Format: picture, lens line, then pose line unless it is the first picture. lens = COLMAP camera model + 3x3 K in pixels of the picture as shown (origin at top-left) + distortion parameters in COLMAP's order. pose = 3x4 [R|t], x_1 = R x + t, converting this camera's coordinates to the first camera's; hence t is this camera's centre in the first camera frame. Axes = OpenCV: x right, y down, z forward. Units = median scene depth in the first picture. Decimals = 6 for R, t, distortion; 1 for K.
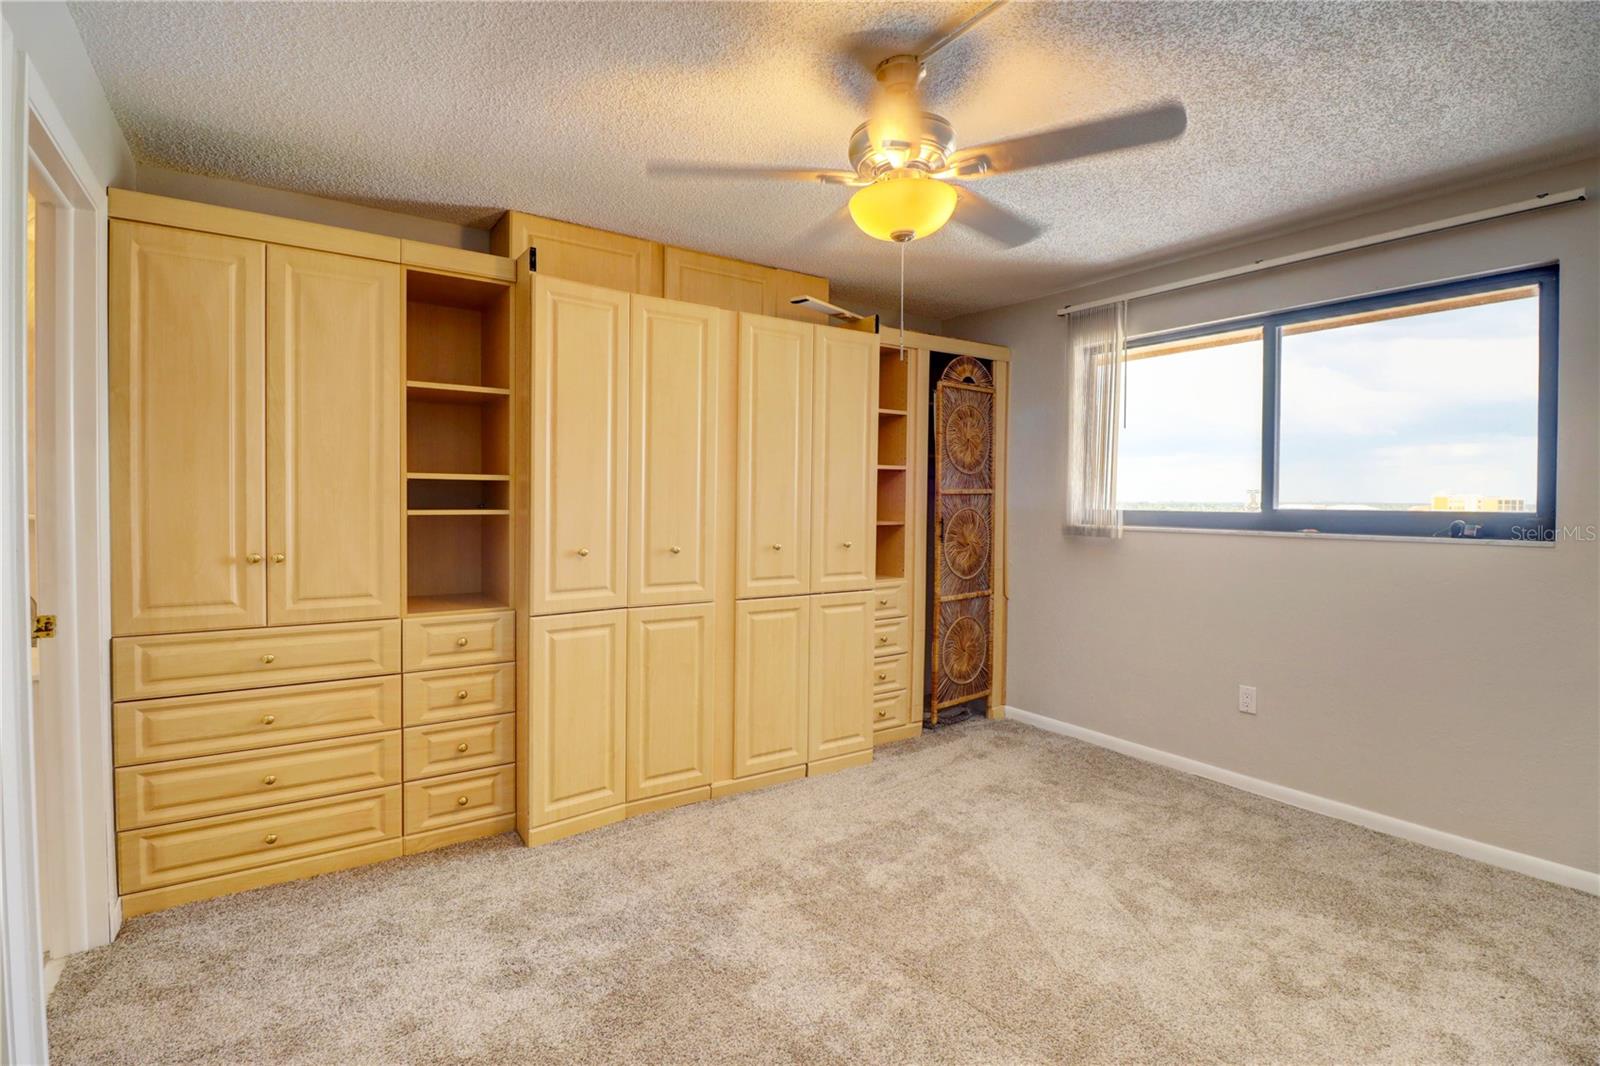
lens RADIAL K [[744.3, 0, 795.2], [0, 744.3, 508.7], [0, 0, 1]] dist [0.000169, -0.000558]
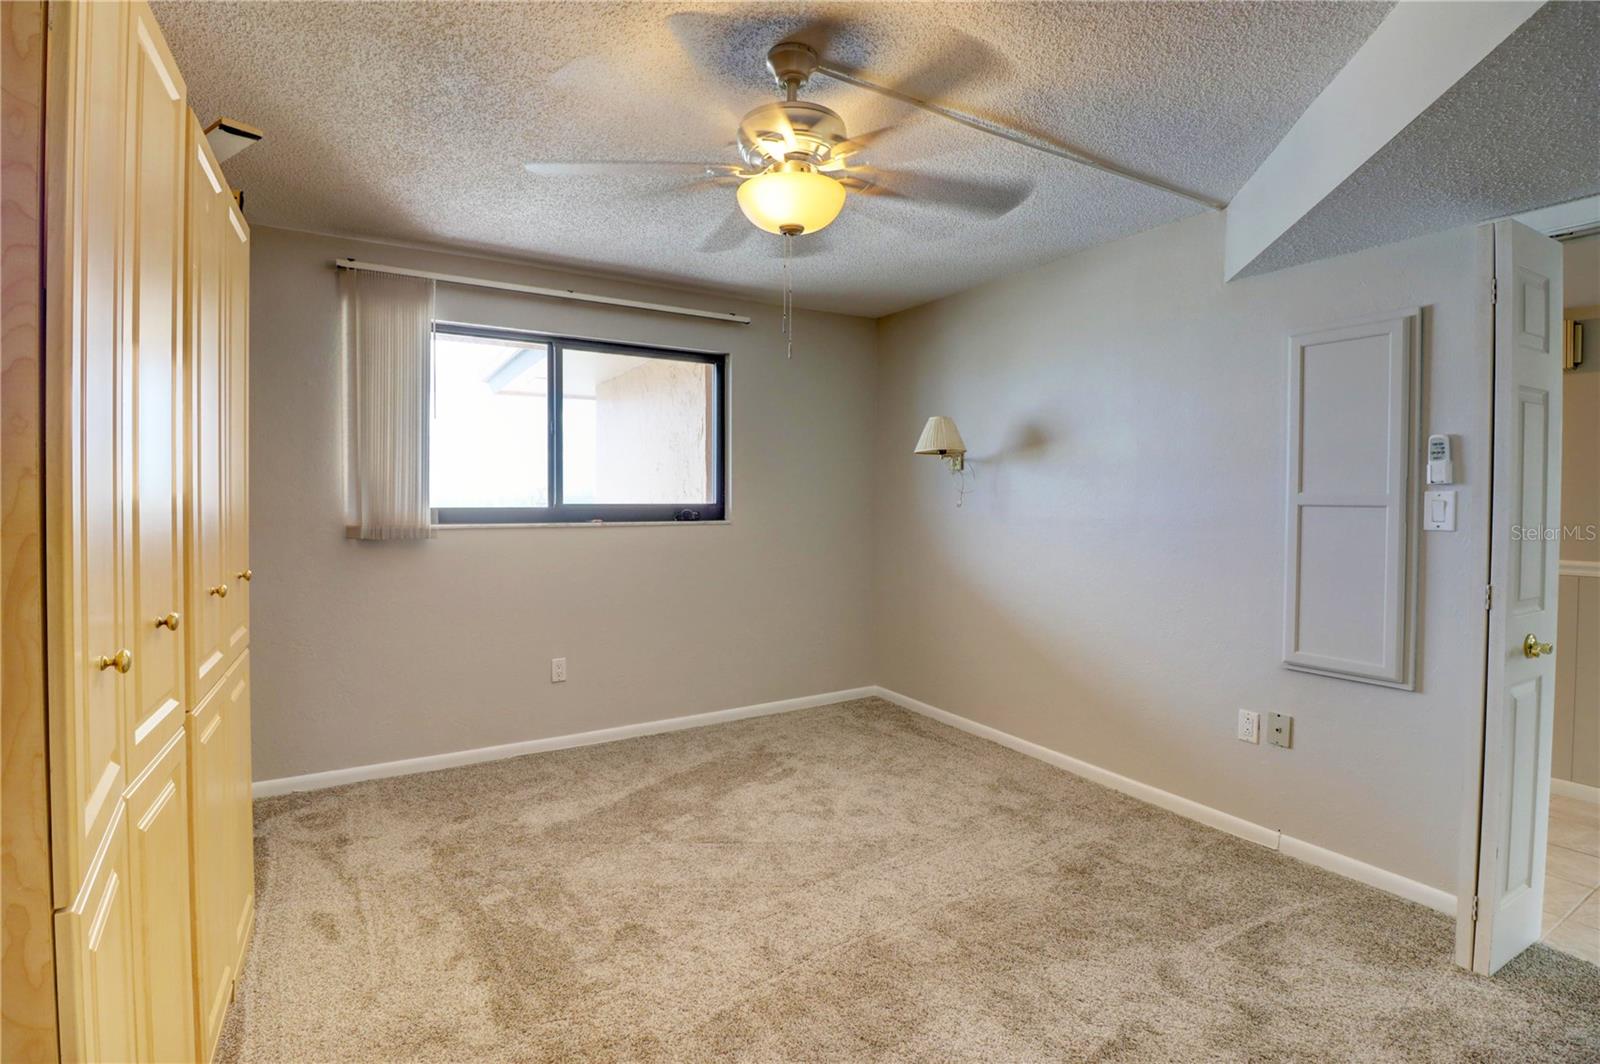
lens RADIAL K [[744.3, 0, 795.2], [0, 744.3, 507.7], [0, 0, 1]] dist [0.000169, -0.000558]
pose [[0.078760, -0.022879, 0.996631, -0.524660], [0.007324, 0.999723, 0.022371, -0.017583], [-0.996867, 0.005537, 0.078905, 0.571730]]
